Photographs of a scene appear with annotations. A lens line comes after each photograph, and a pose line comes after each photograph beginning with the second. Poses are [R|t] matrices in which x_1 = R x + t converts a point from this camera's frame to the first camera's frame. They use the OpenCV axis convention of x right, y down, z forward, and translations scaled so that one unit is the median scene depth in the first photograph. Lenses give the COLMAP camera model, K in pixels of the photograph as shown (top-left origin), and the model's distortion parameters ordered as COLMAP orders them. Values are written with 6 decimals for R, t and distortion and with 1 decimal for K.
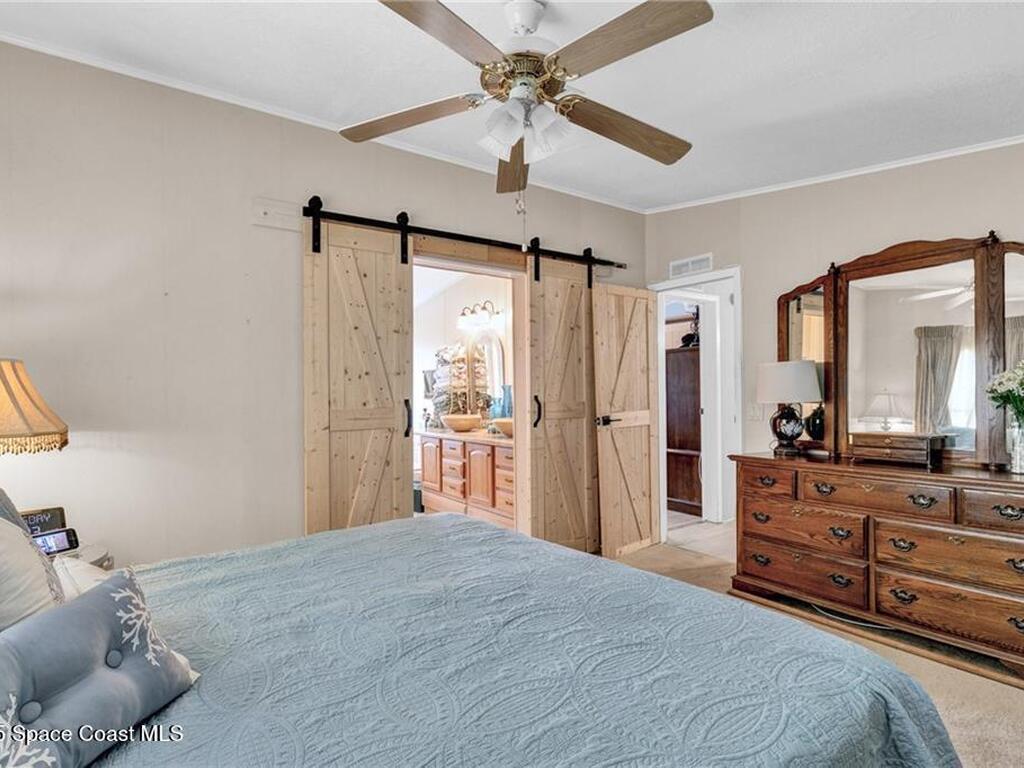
lens RADIAL K [[532.6, 0, 514.1], [0, 532.6, 391.3], [0, 0, 1]] dist [-0.000016, 0.000004]
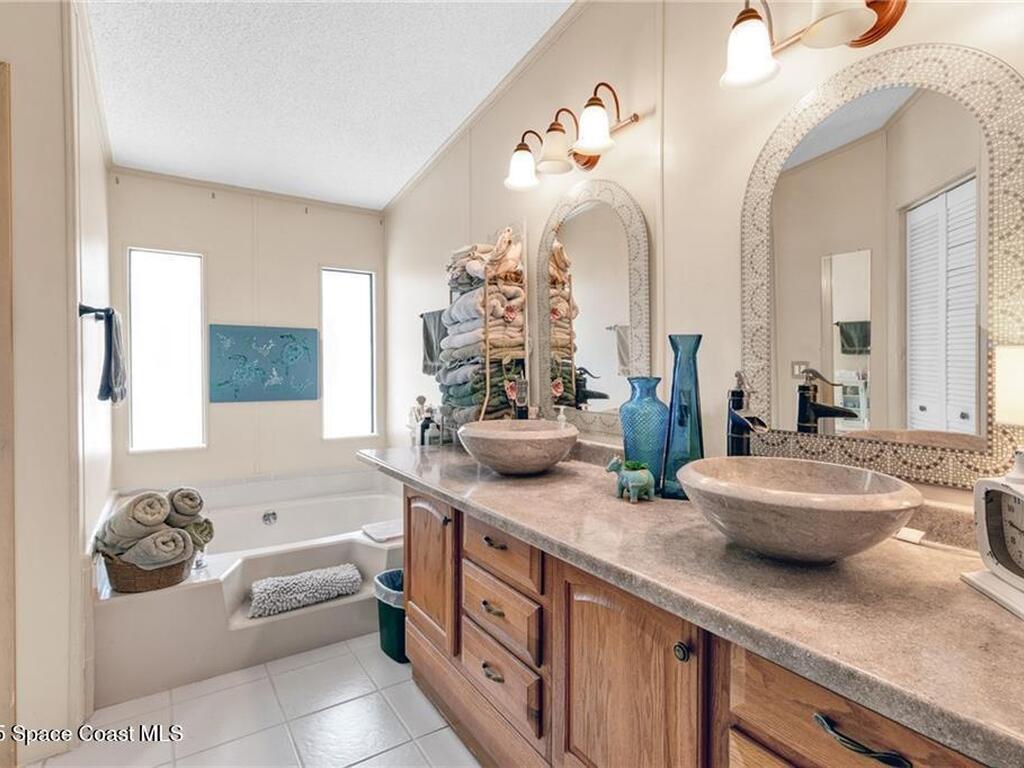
lens RADIAL K [[532.6, 0, 510.9], [0, 532.6, 375.7], [0, 0, 1]] dist [-0.000016, 0.000004]
pose [[0.999244, 0.016029, -0.035430, -0.085858], [-0.015180, 0.999594, 0.024110, 0.004434], [0.035802, -0.023554, 0.999081, 0.613020]]
